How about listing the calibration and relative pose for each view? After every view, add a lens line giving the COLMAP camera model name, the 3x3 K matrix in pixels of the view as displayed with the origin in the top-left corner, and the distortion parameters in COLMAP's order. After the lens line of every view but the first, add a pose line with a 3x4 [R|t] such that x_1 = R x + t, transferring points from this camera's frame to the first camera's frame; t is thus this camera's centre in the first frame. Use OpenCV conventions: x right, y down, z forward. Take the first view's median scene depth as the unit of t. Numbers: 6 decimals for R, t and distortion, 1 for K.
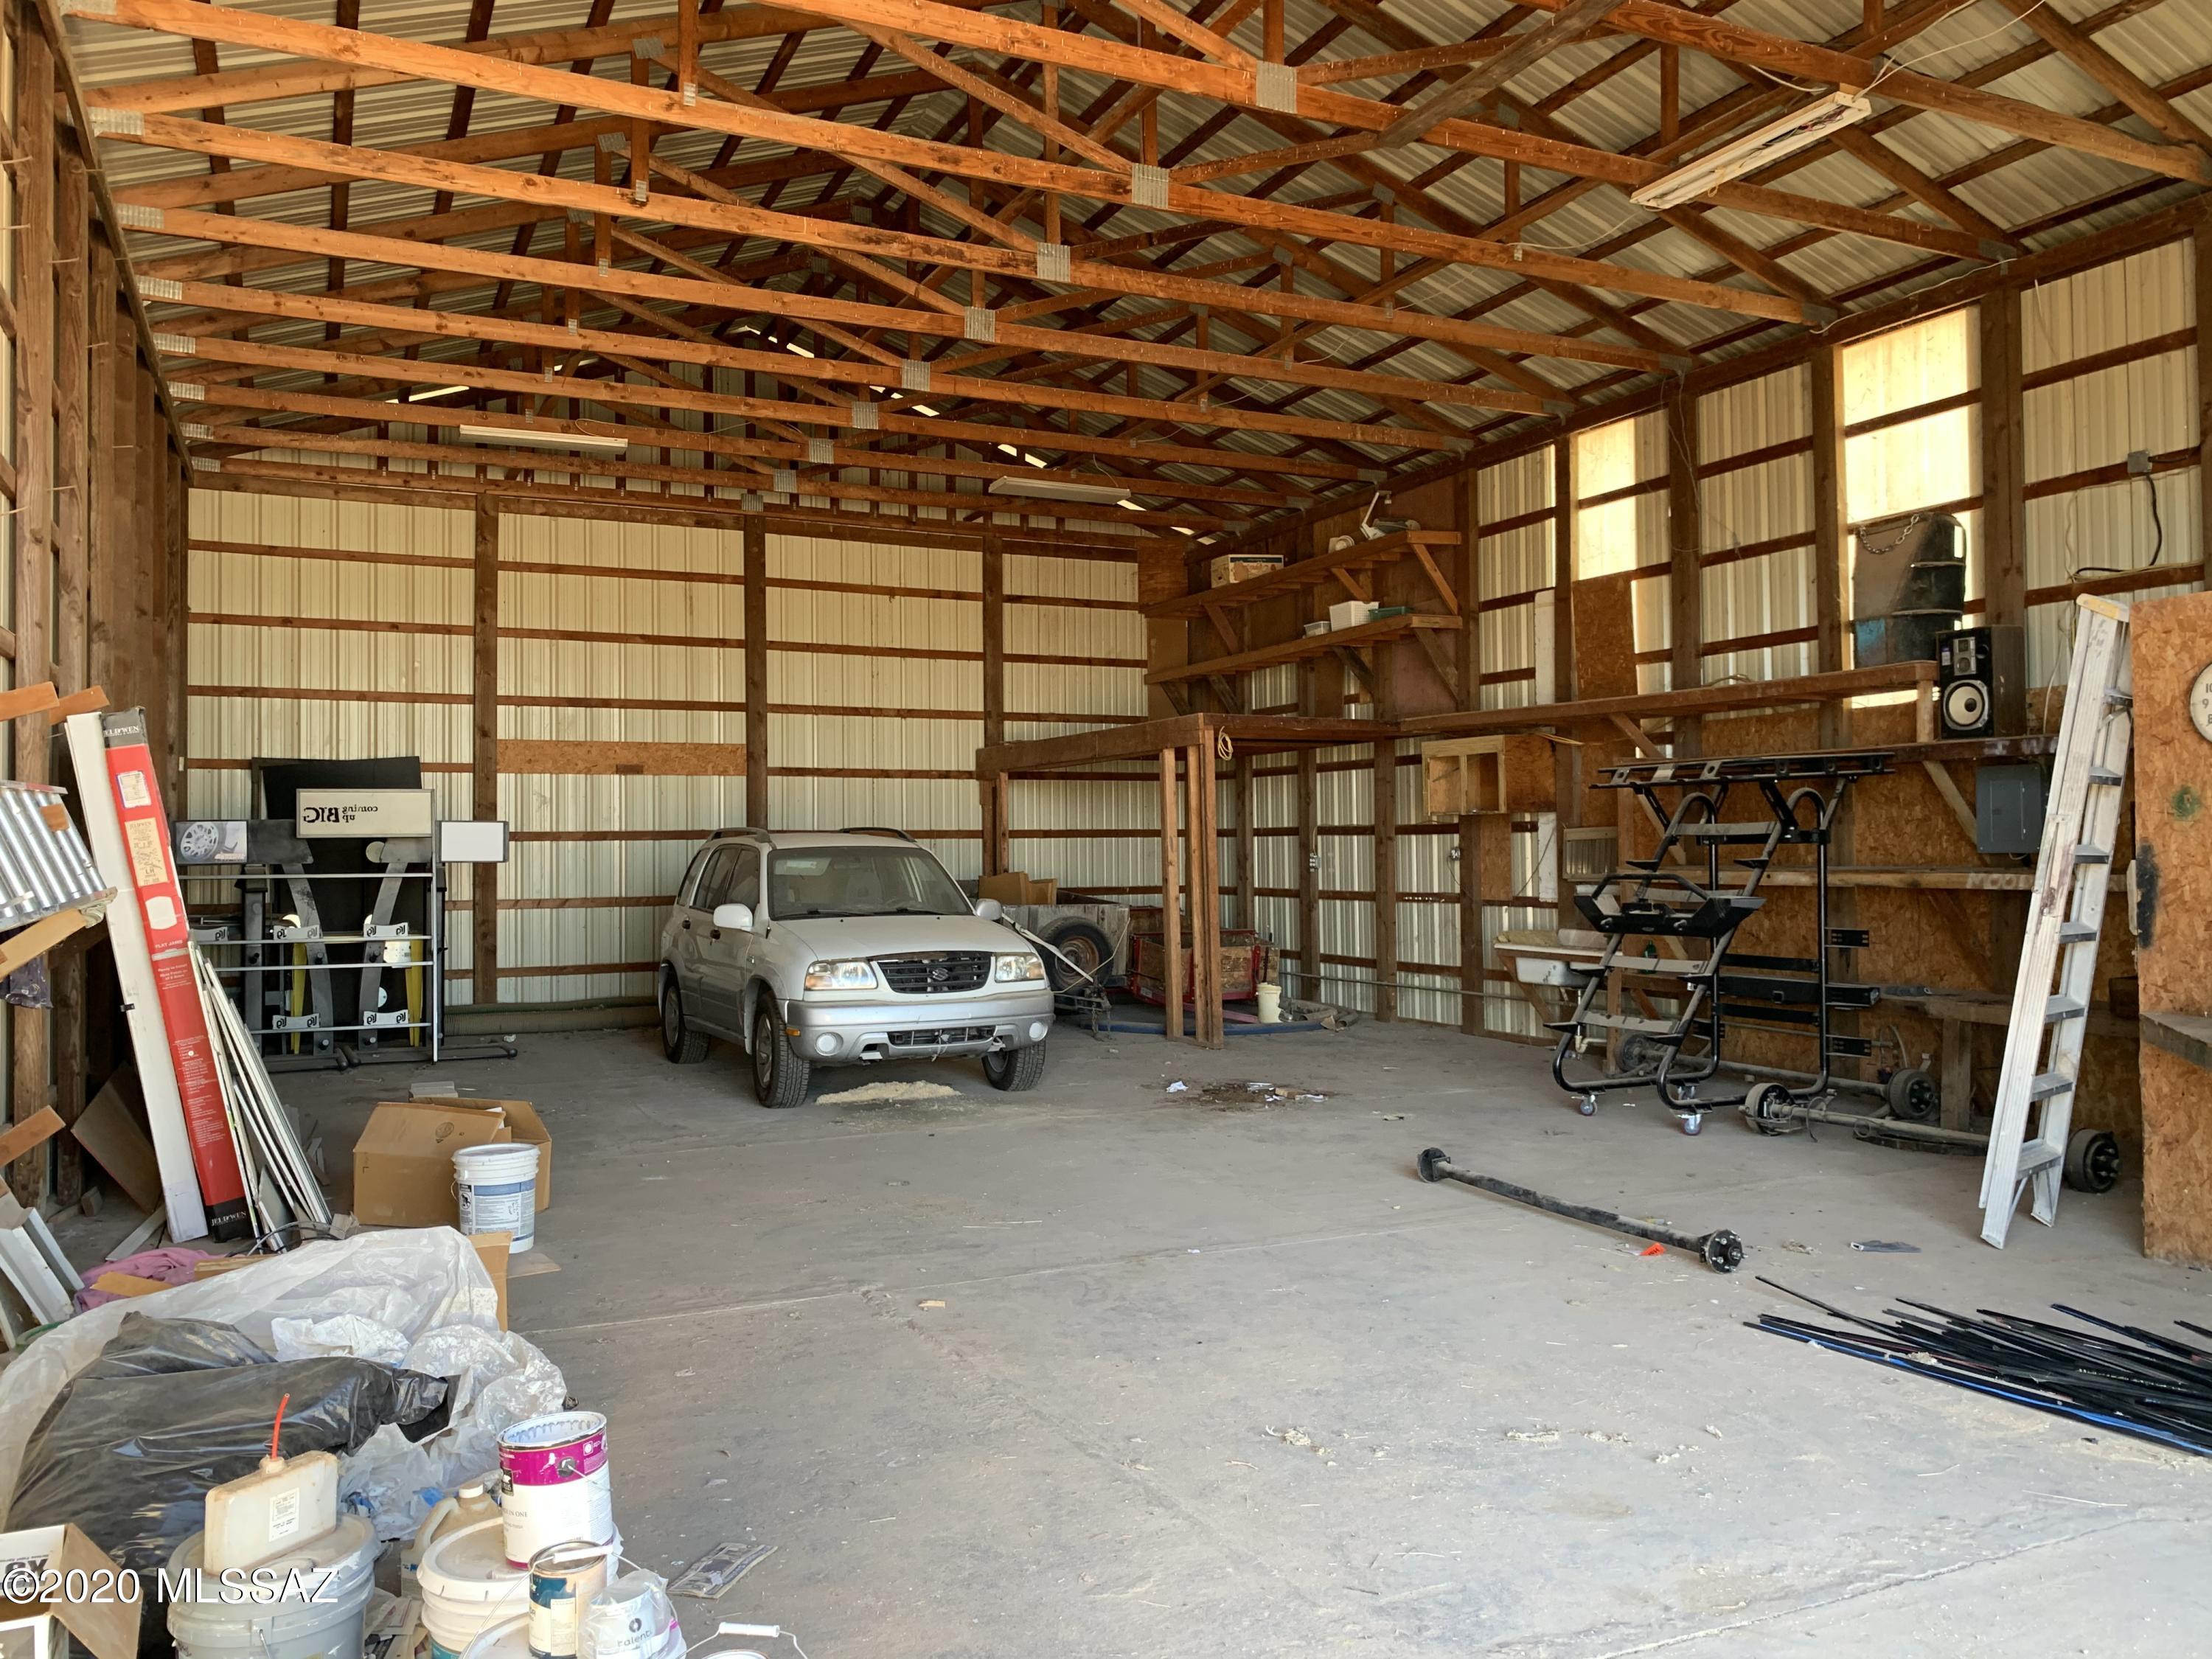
lens RADIAL K [[1706.1, 0, 1102.9], [0, 1706.1, 836.7], [0, 0, 1]] dist [-0.020774, 0.000785]
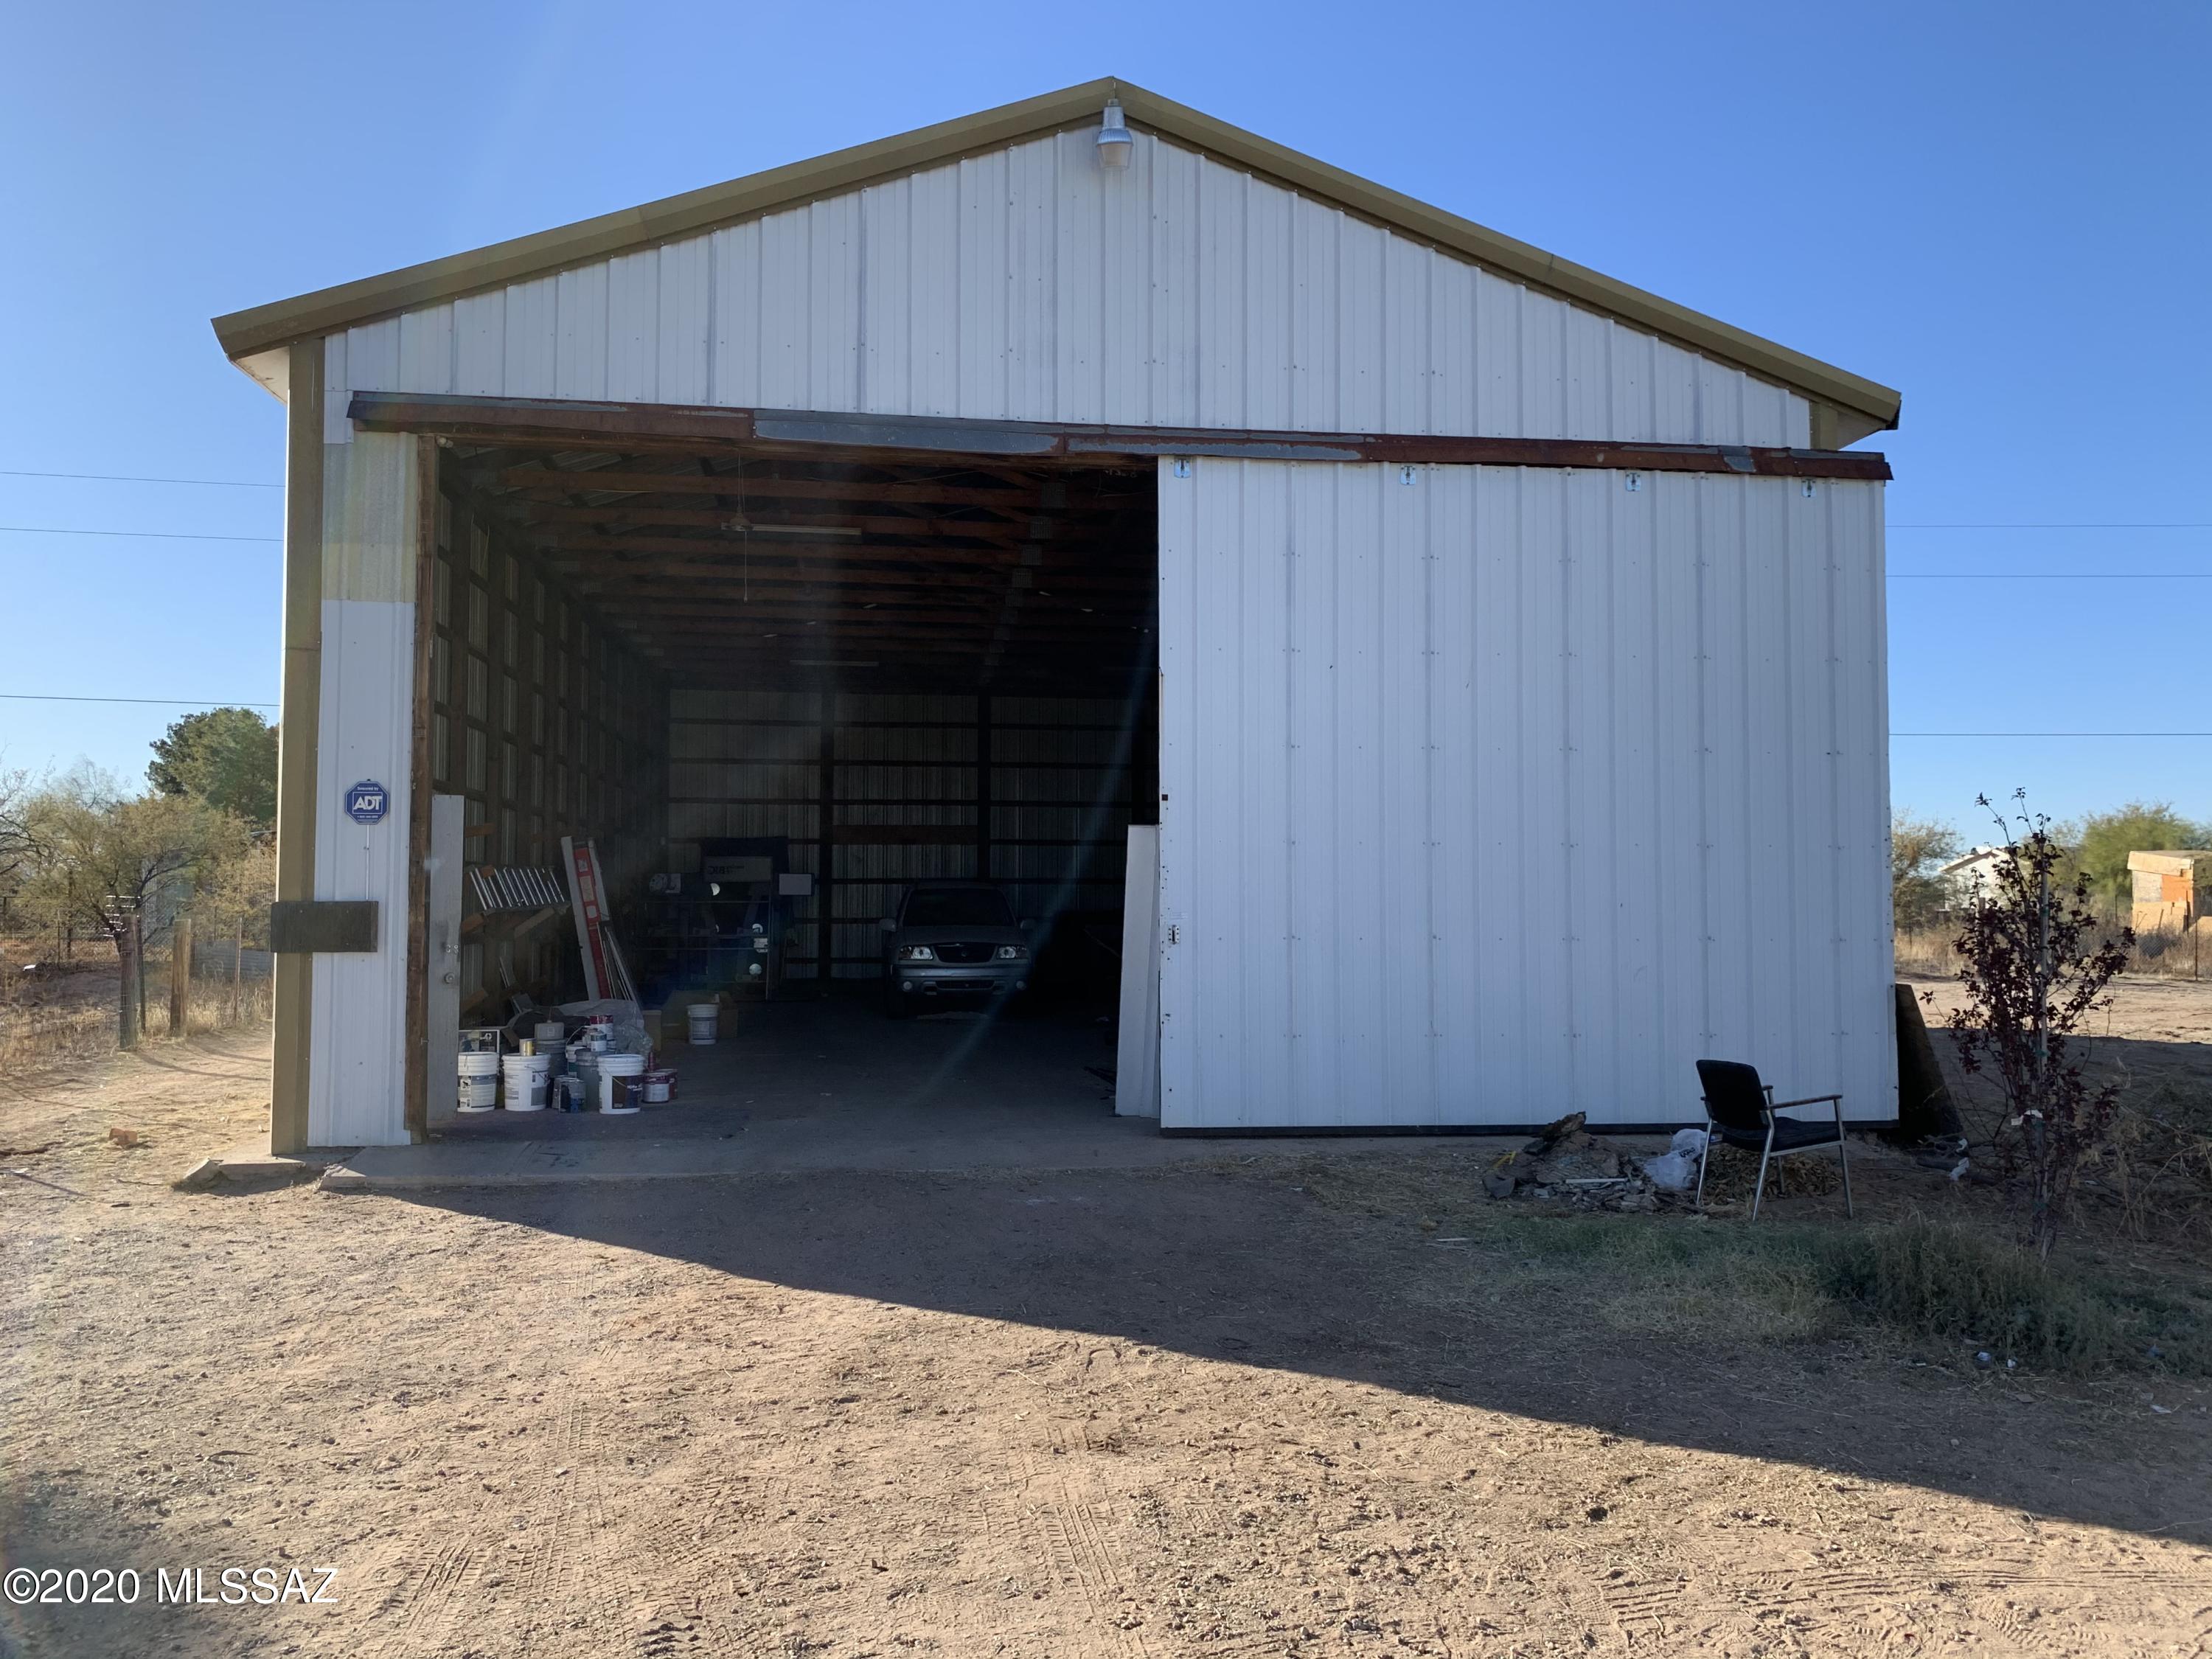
lens RADIAL K [[1706.1, 0, 1105.9], [0, 1706.1, 824.8], [0, 0, 1]] dist [-0.020774, 0.000785]
pose [[0.948879, -0.004762, -0.315606, 0.447815], [-0.004975, 0.999536, -0.030038, -0.006427], [0.315602, 0.030072, 0.948415, -0.544383]]
